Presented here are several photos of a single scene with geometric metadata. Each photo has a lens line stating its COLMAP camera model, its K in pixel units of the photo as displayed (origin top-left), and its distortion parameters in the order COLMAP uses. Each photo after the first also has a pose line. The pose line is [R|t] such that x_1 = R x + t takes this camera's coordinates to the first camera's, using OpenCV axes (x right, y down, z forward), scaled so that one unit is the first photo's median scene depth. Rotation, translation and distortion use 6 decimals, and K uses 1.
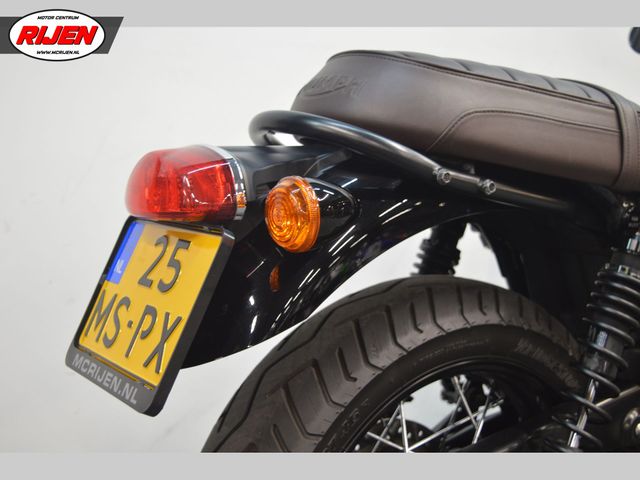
lens RADIAL K [[936.4, 0, 320.8], [0, 936.4, 238.1], [0, 0, 1]] dist [-0.021452, 0.000000]
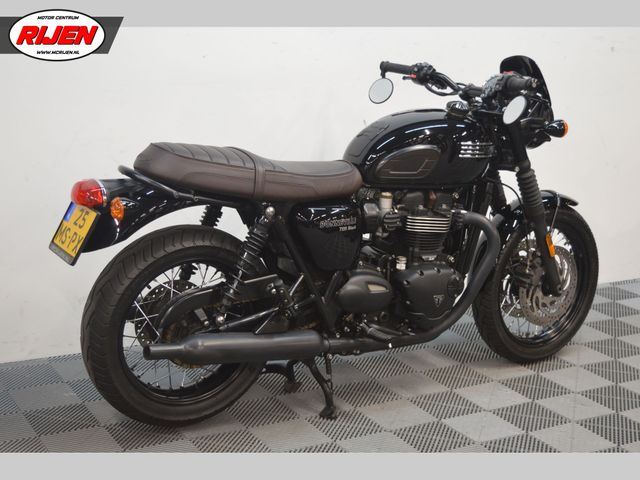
lens RADIAL K [[1075.2, 0, 320.7], [0, 1075.2, 240.9], [0, 0, 1]] dist [-0.001814, 0.000000]
pose [[0.996403, 0.077498, -0.034294, 0.719092], [-0.073281, 0.991153, 0.110657, -0.336793], [0.042566, -0.107746, 0.993267, -2.402000]]
